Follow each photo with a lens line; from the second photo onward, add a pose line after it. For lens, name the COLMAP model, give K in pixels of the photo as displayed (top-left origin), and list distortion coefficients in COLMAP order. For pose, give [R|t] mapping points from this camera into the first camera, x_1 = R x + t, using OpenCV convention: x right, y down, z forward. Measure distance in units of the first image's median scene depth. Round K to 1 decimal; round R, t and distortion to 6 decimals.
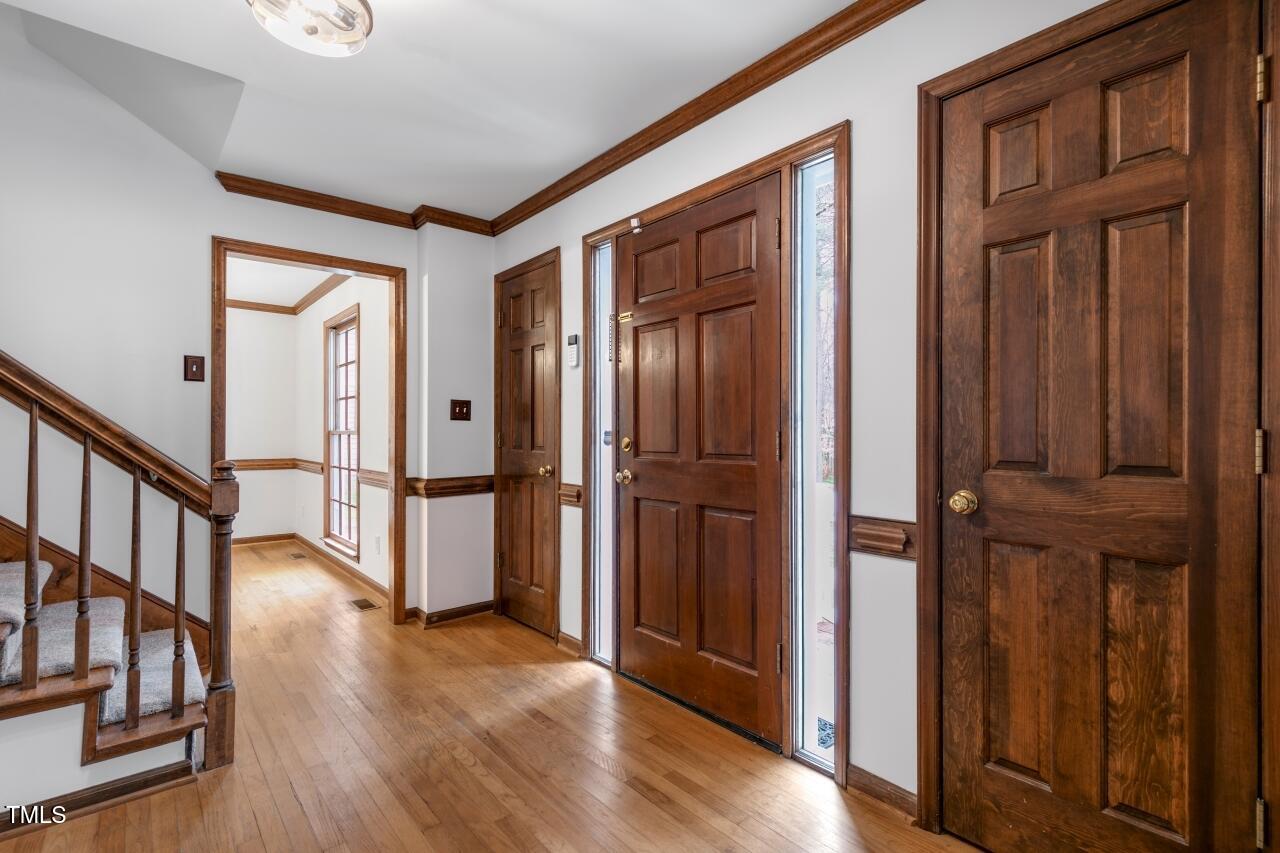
lens RADIAL K [[585.5, 0, 642.9], [0, 585.5, 430.3], [0, 0, 1]] dist [-0.003582, 0.000759]
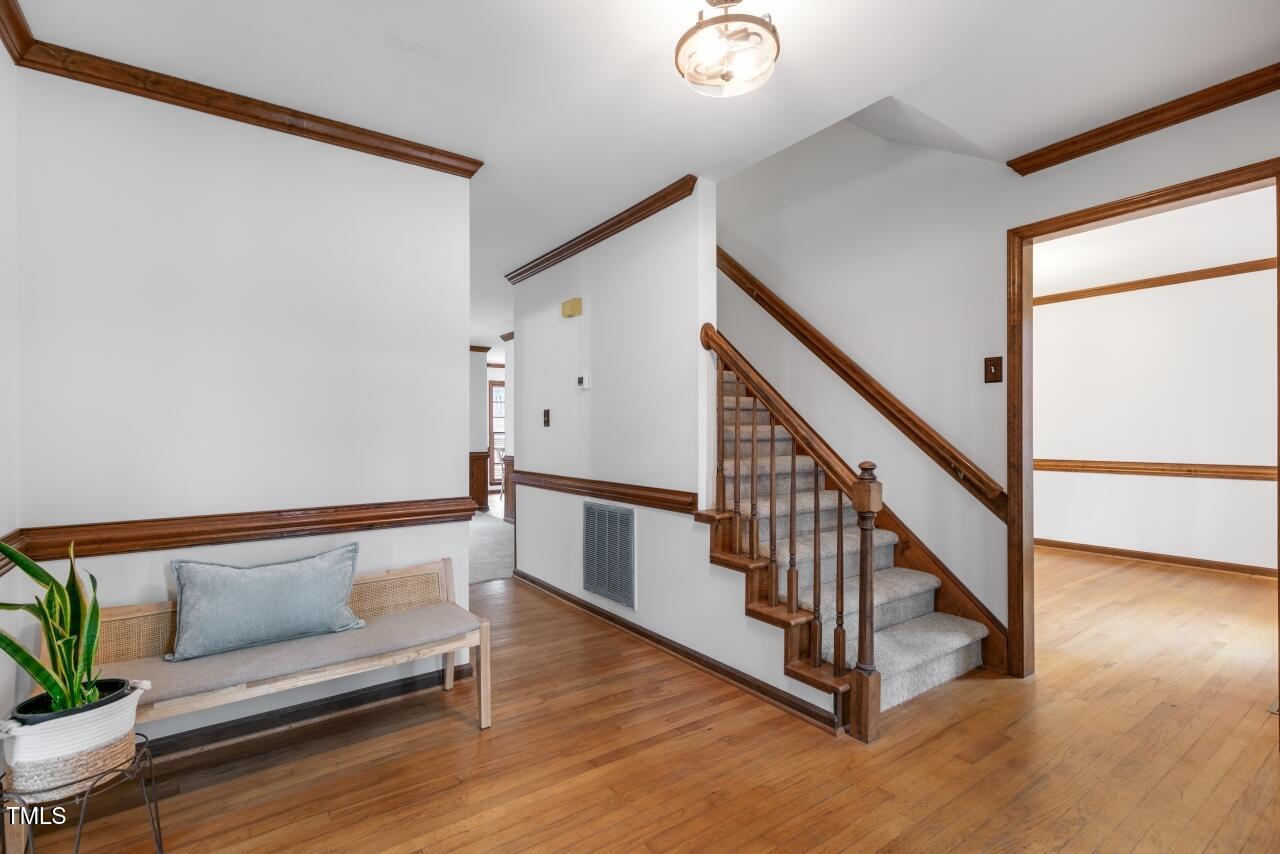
lens RADIAL K [[585.5, 0, 642.9], [0, 585.5, 432.8], [0, 0, 1]] dist [-0.003582, 0.000759]
pose [[-0.081584, -0.001246, -0.996666, 0.276763], [0.004393, 0.999989, -0.001610, 0.001080], [0.996657, -0.004510, -0.081578, 0.479528]]
